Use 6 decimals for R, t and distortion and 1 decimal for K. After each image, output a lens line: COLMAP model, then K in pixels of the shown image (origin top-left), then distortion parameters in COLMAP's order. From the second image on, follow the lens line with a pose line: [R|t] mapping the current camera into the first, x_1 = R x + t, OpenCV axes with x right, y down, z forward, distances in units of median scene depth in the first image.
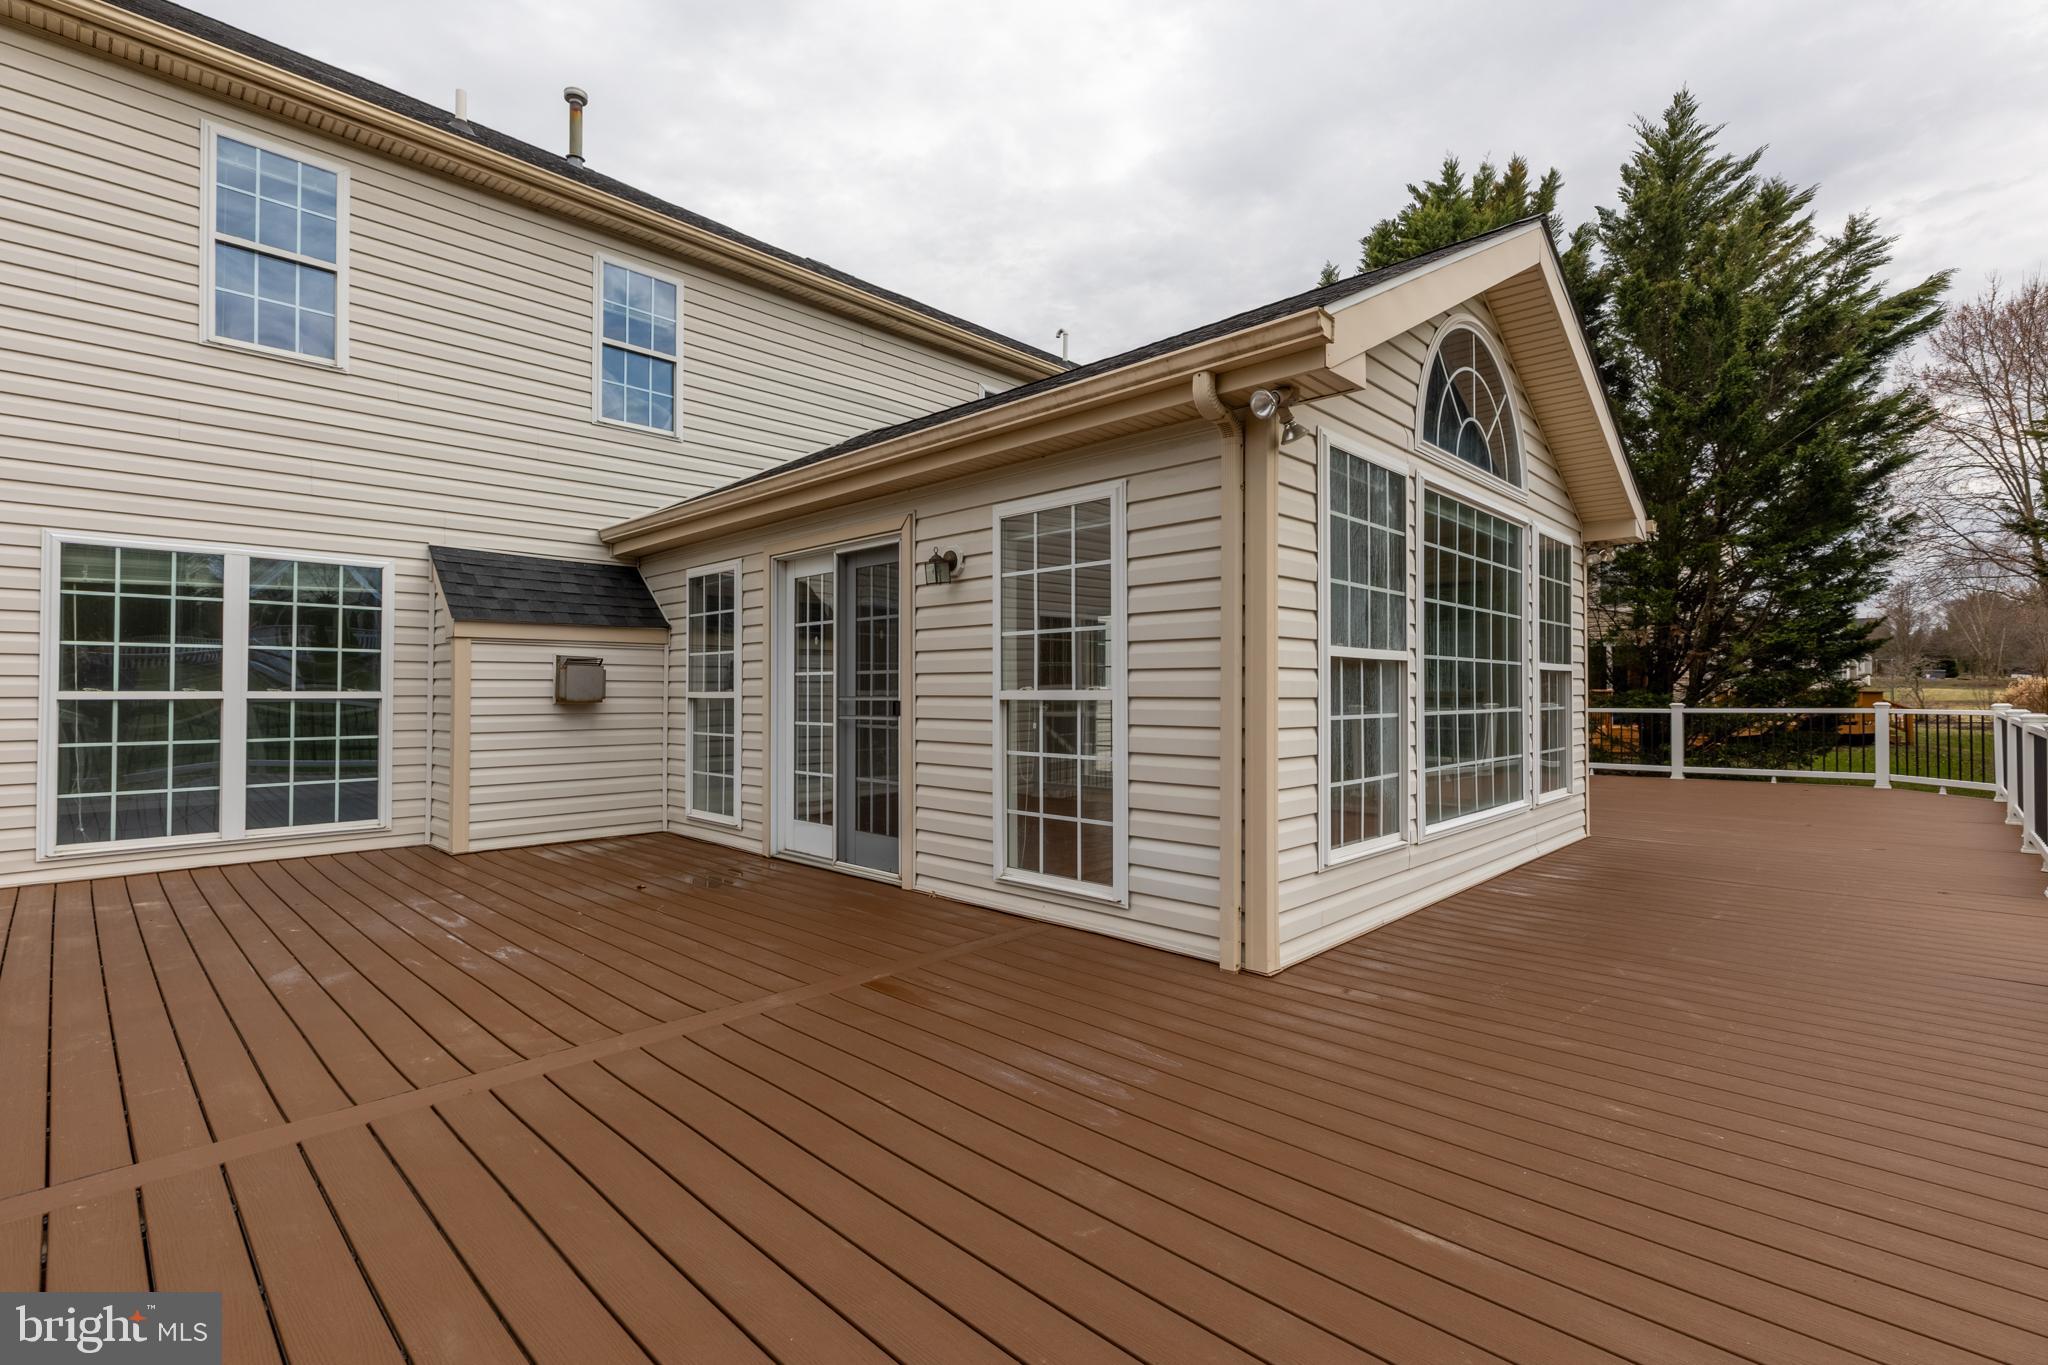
lens RADIAL K [[928.8, 0, 1022.8], [0, 928.8, 683.3], [0, 0, 1]] dist [0.005079, 0.000705]
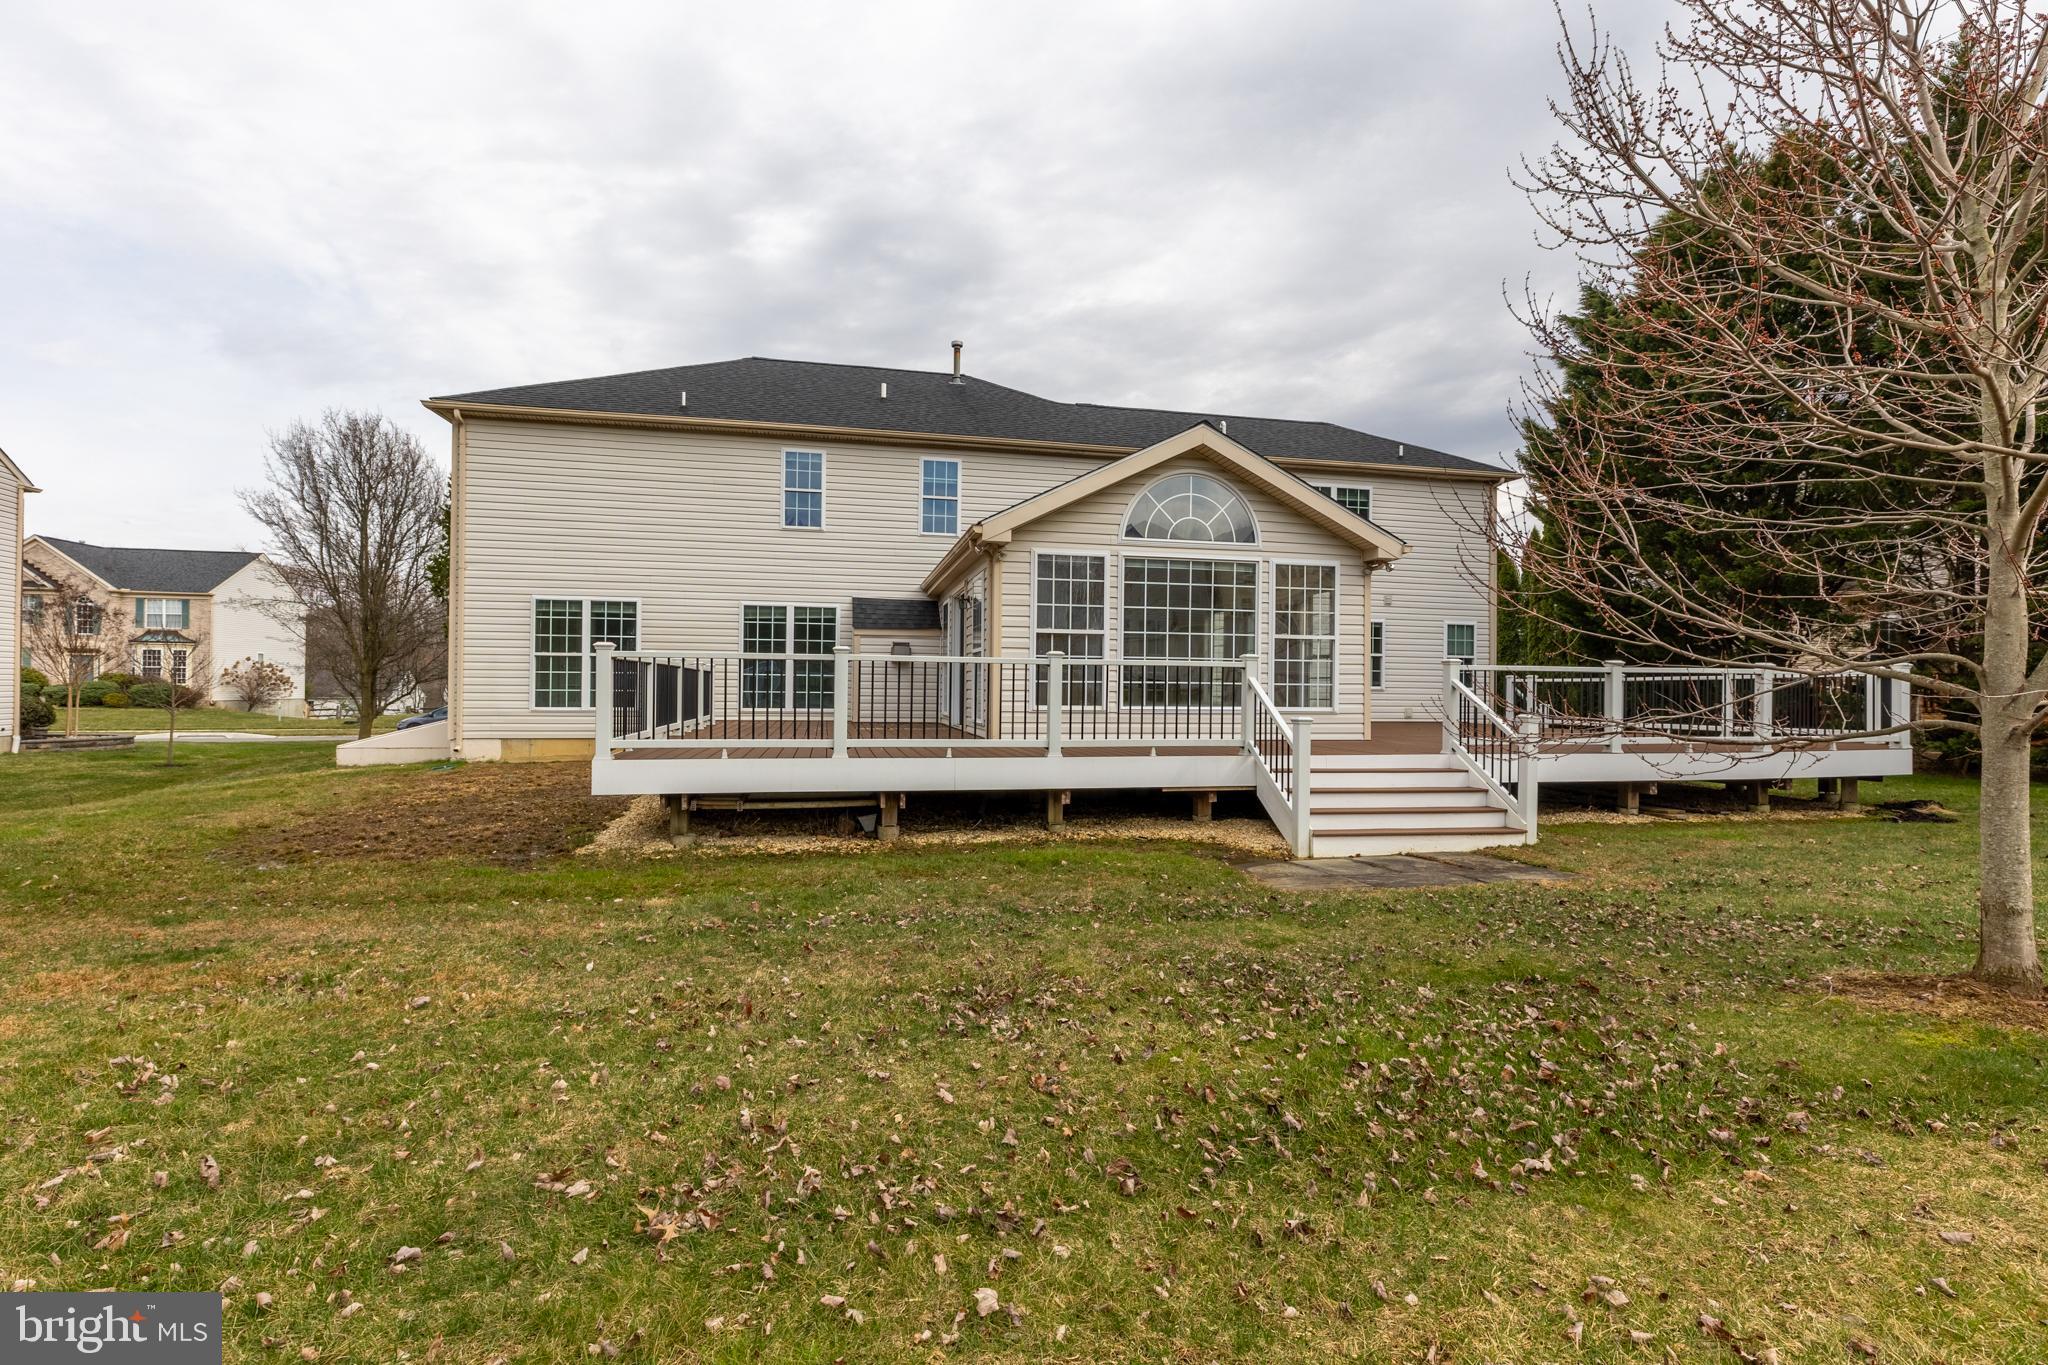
lens RADIAL K [[928.8, 0, 1031.3], [0, 928.8, 673.7], [0, 0, 1]] dist [0.005079, 0.000705]
pose [[0.823449, 0.012291, -0.567258, 1.172134], [-0.006713, 0.999906, 0.011920, 0.020373], [0.567351, -0.006008, 0.823454, -0.762653]]
